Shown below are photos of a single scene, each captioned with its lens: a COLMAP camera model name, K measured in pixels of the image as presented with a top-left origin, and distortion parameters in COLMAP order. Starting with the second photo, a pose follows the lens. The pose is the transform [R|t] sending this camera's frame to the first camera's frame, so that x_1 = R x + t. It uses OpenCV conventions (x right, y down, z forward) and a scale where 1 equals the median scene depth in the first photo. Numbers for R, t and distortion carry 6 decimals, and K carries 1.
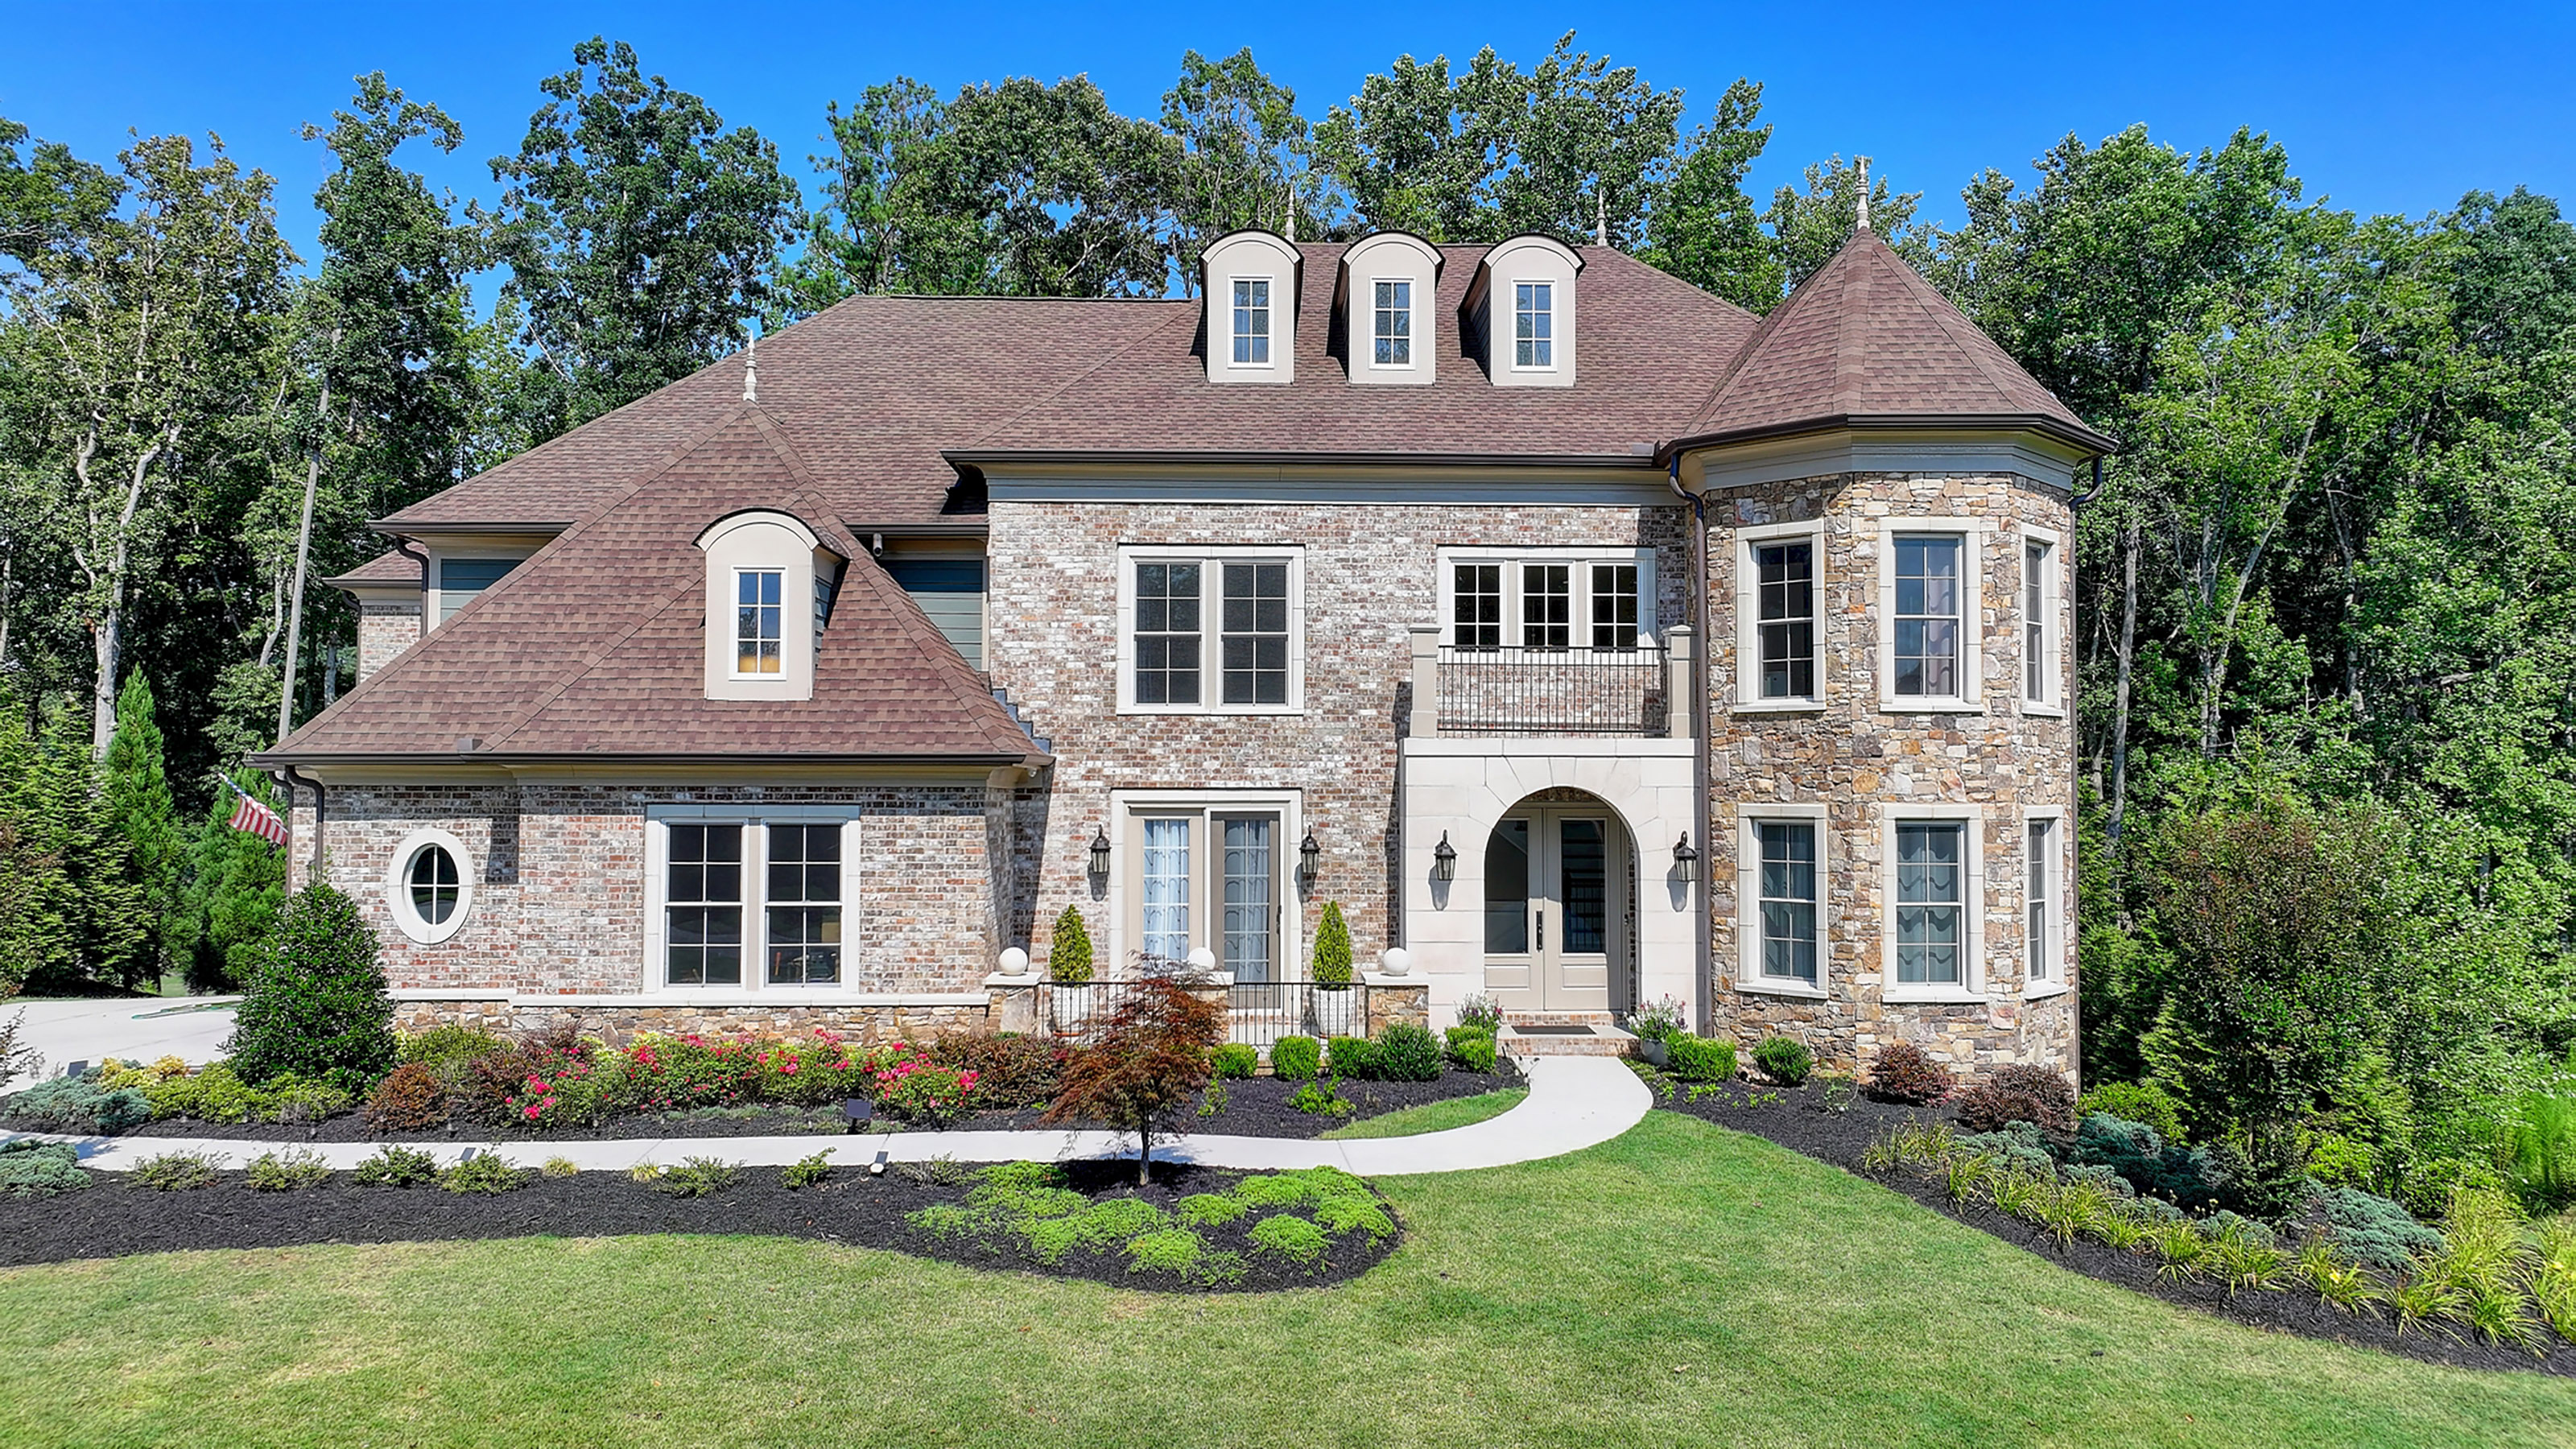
lens RADIAL K [[1795.8, 0, 1293.3], [0, 1795.8, 732.3], [0, 0, 1]] dist [0.009804, 0.001234]
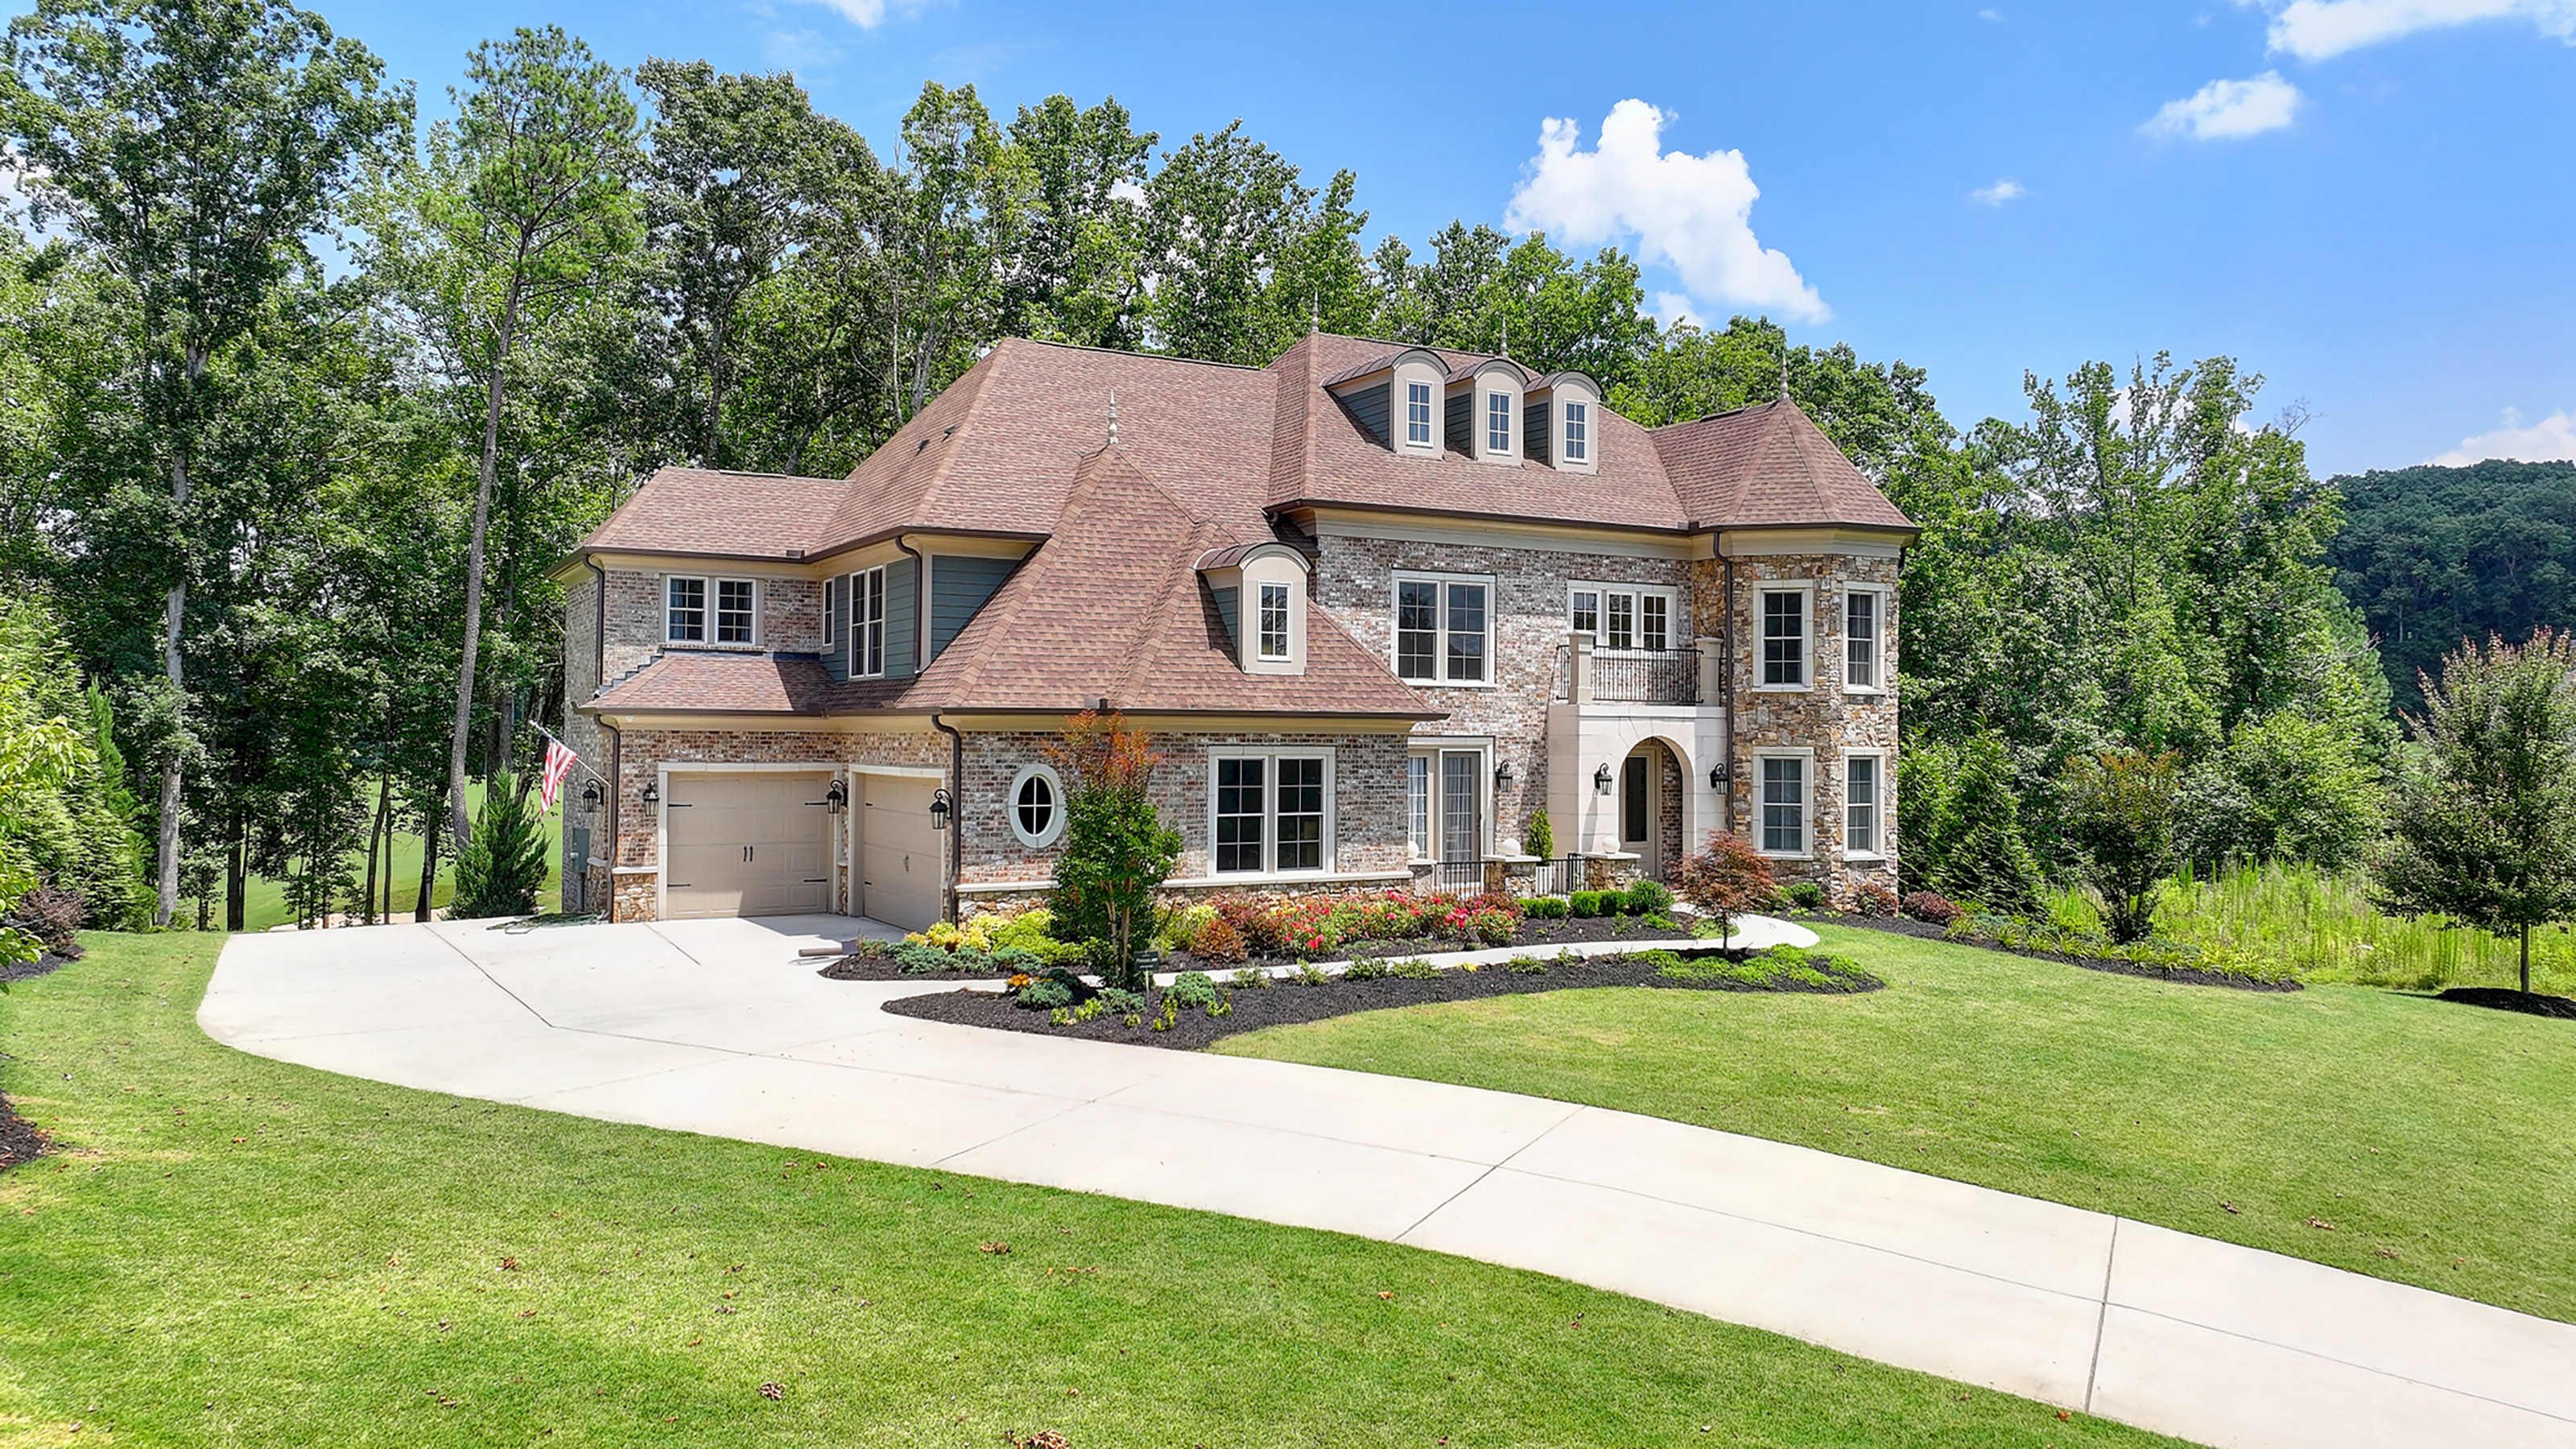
lens RADIAL K [[1795.8, 0, 1300.2], [0, 1795.8, 724.1], [0, 0, 1]] dist [0.009804, 0.001234]
pose [[0.889943, 0.007430, 0.456011, -0.892366], [-0.019623, 0.999565, 0.022008, -0.010029], [-0.455649, -0.028534, 0.889702, -0.290030]]
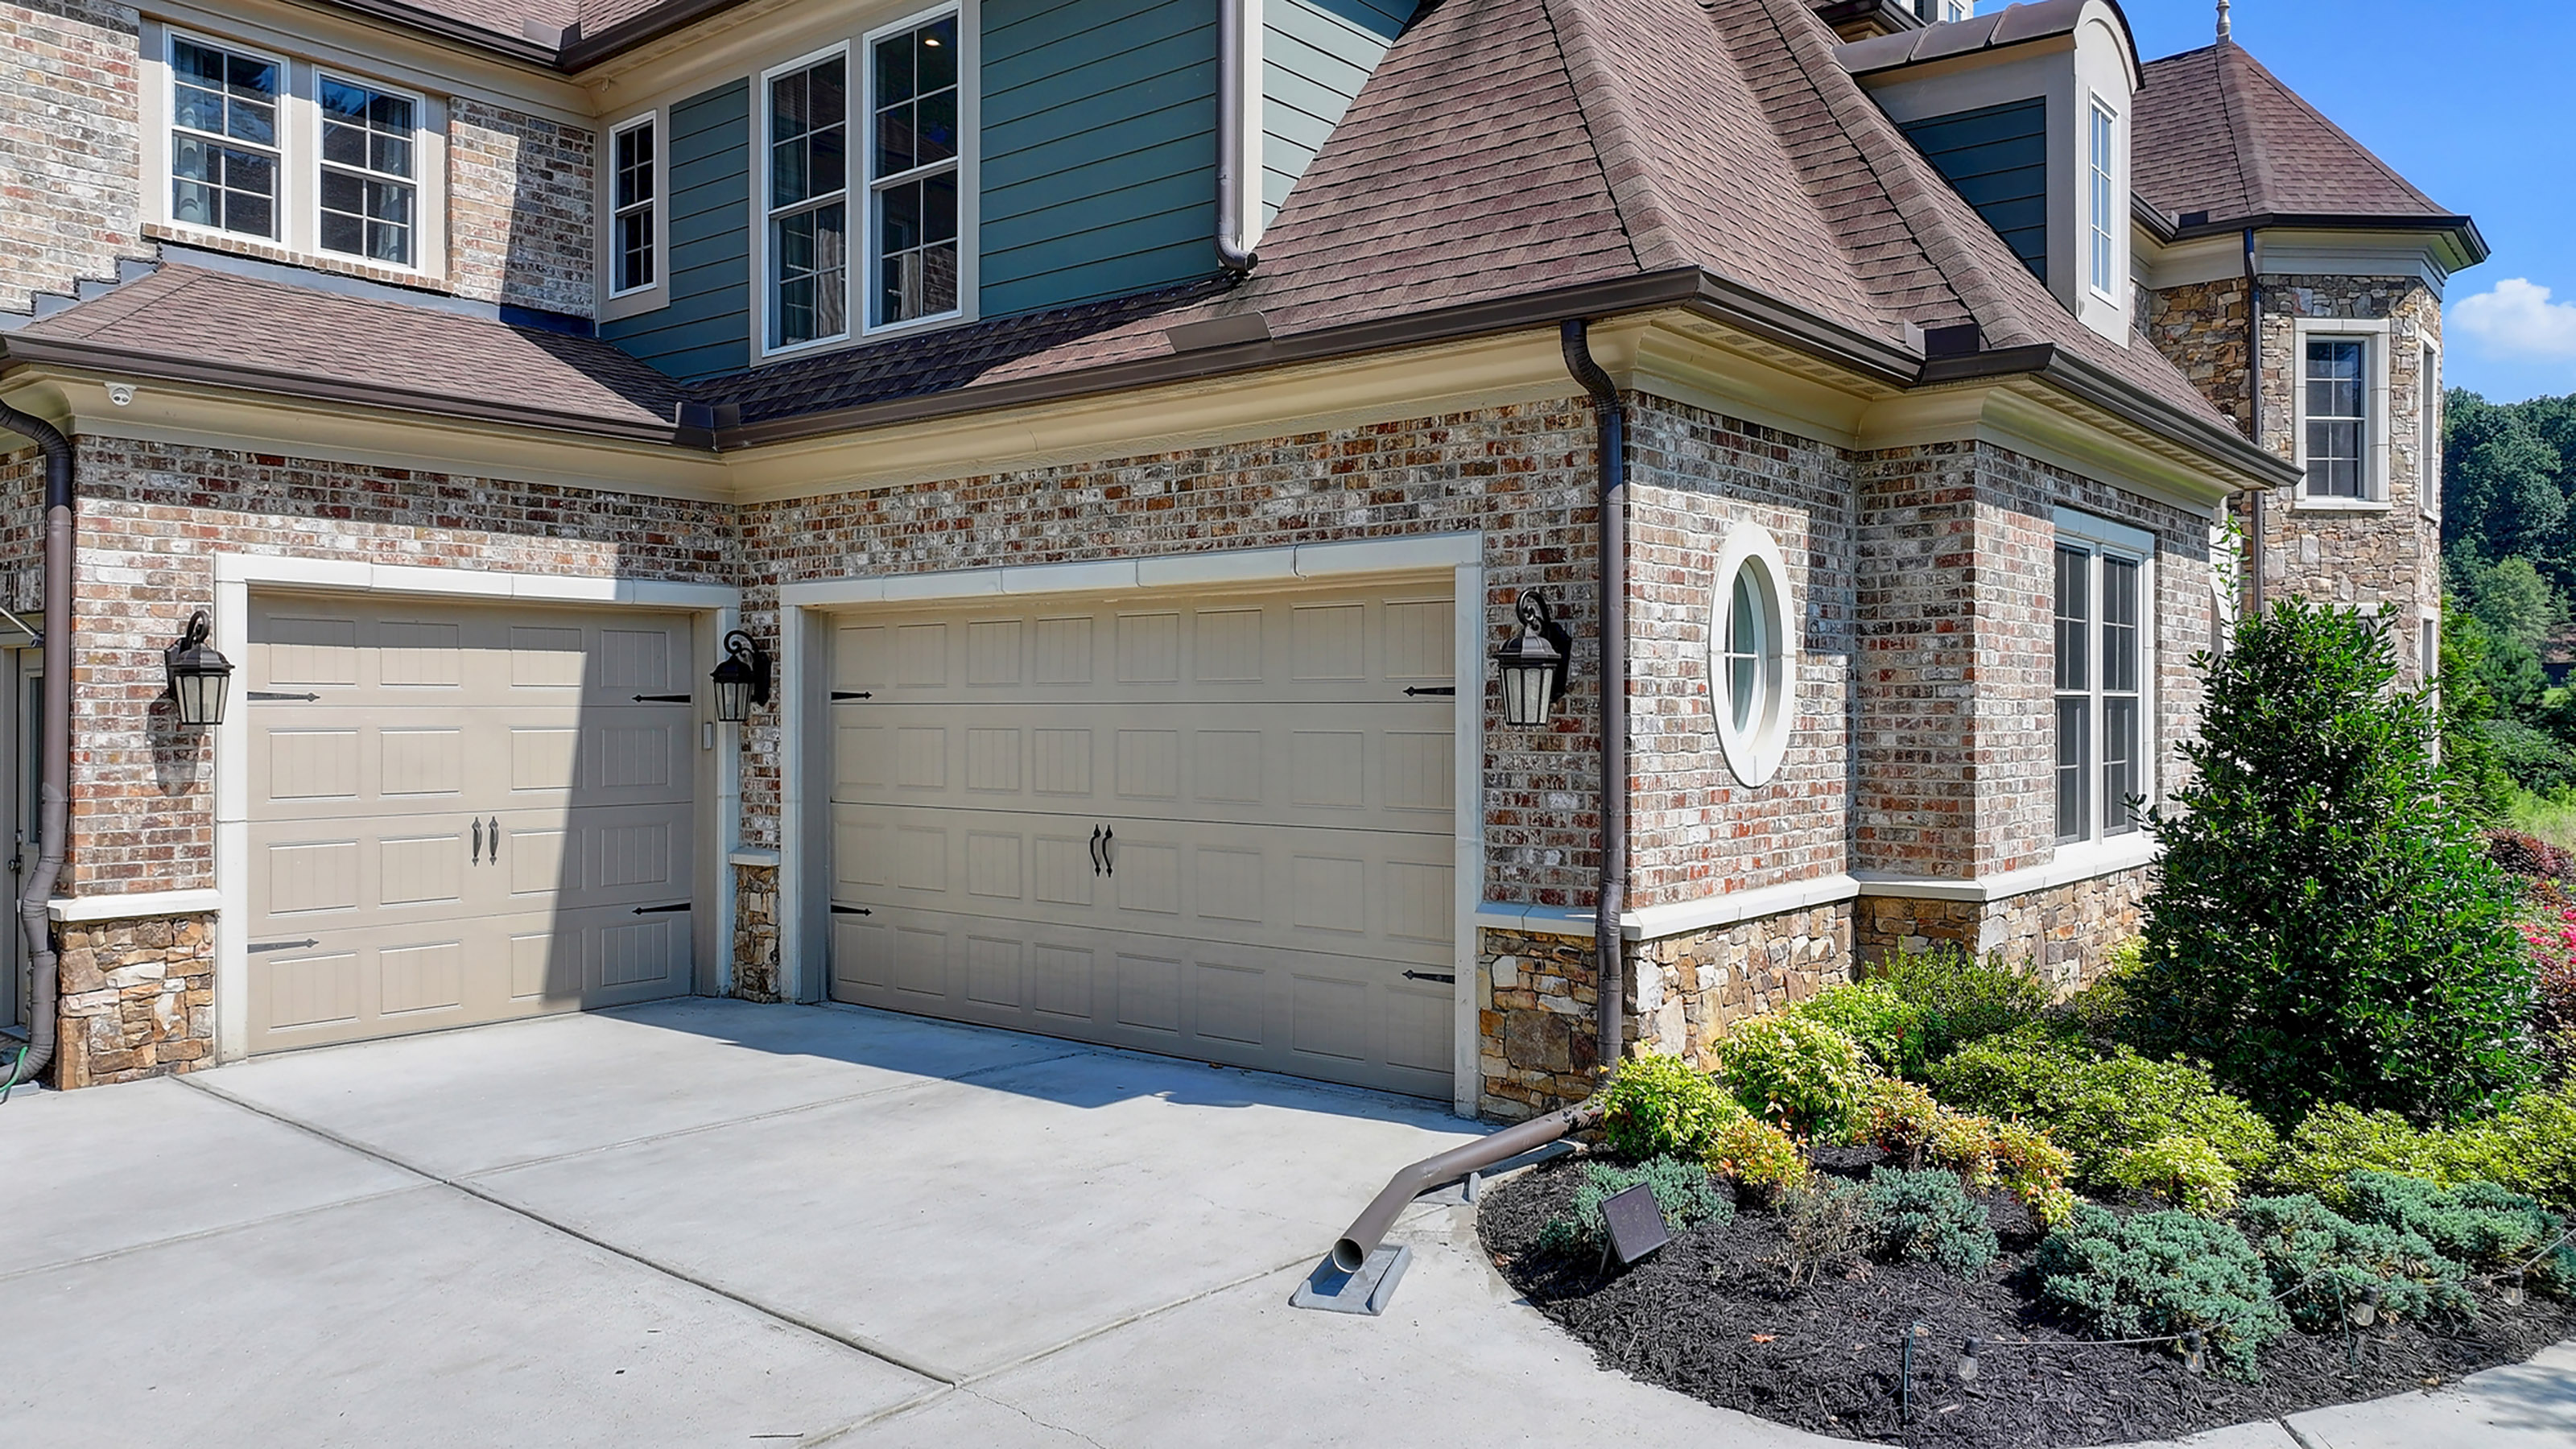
lens RADIAL K [[1795.8, 0, 1292.5], [0, 1795.8, 713.5], [0, 0, 1]] dist [0.009804, 0.001234]
pose [[0.661247, -0.003533, 0.750160, -0.848931], [-0.023732, 0.999390, 0.025626, 0.088092], [-0.749793, -0.034748, 0.660760, 0.769573]]
